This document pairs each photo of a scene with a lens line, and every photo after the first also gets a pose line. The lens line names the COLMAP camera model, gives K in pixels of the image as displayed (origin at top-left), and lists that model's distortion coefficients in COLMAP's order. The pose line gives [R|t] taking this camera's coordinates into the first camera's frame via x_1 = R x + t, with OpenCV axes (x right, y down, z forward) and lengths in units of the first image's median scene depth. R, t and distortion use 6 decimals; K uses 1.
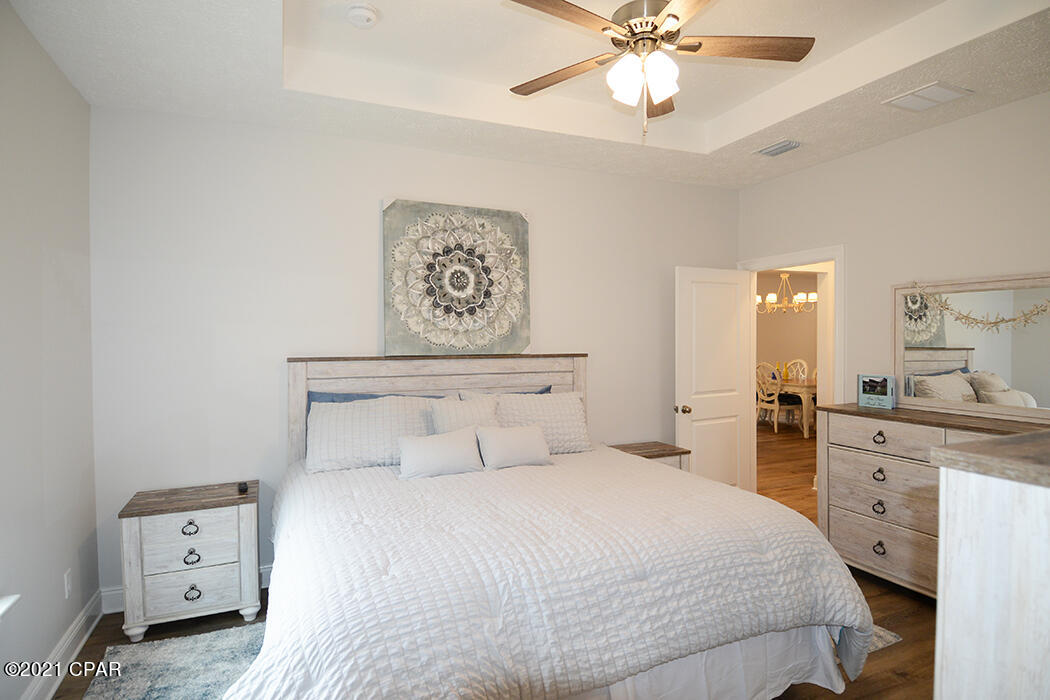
lens RADIAL K [[554.1, 0, 523.7], [0, 554.1, 349.1], [0, 0, 1]] dist [0.014095, -0.020575]
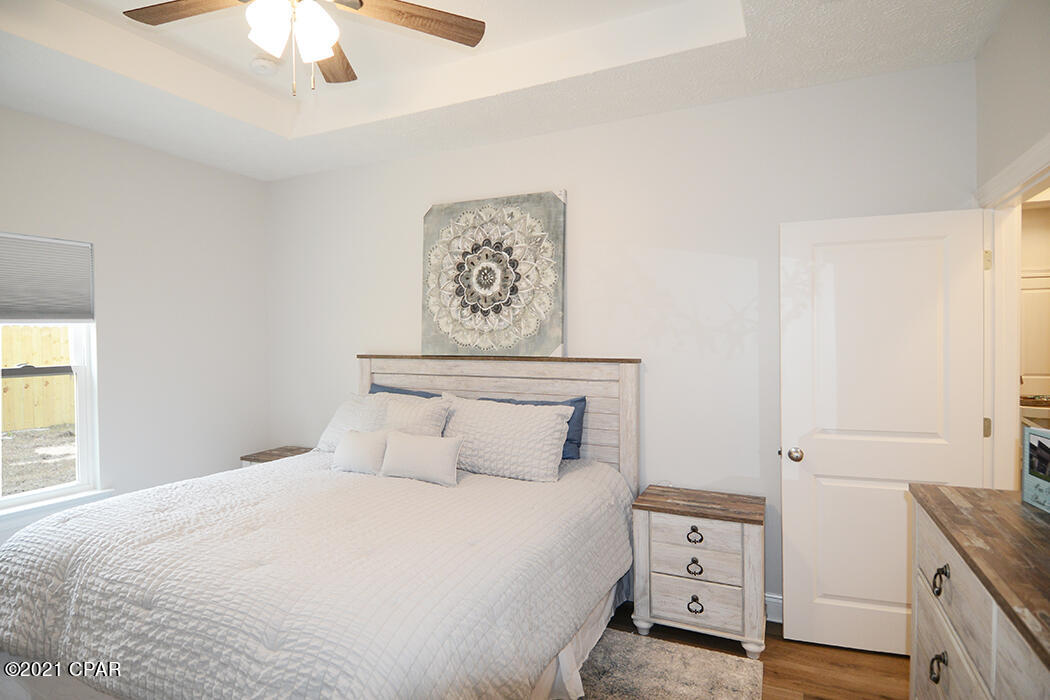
lens RADIAL K [[554.1, 0, 529.4], [0, 554.1, 347.3], [0, 0, 1]] dist [0.014095, -0.020575]
pose [[0.661666, 0.015782, -0.749632, 0.653756], [-0.011328, 0.999875, 0.011051, -0.016254], [0.749713, 0.001180, 0.661762, 0.432363]]
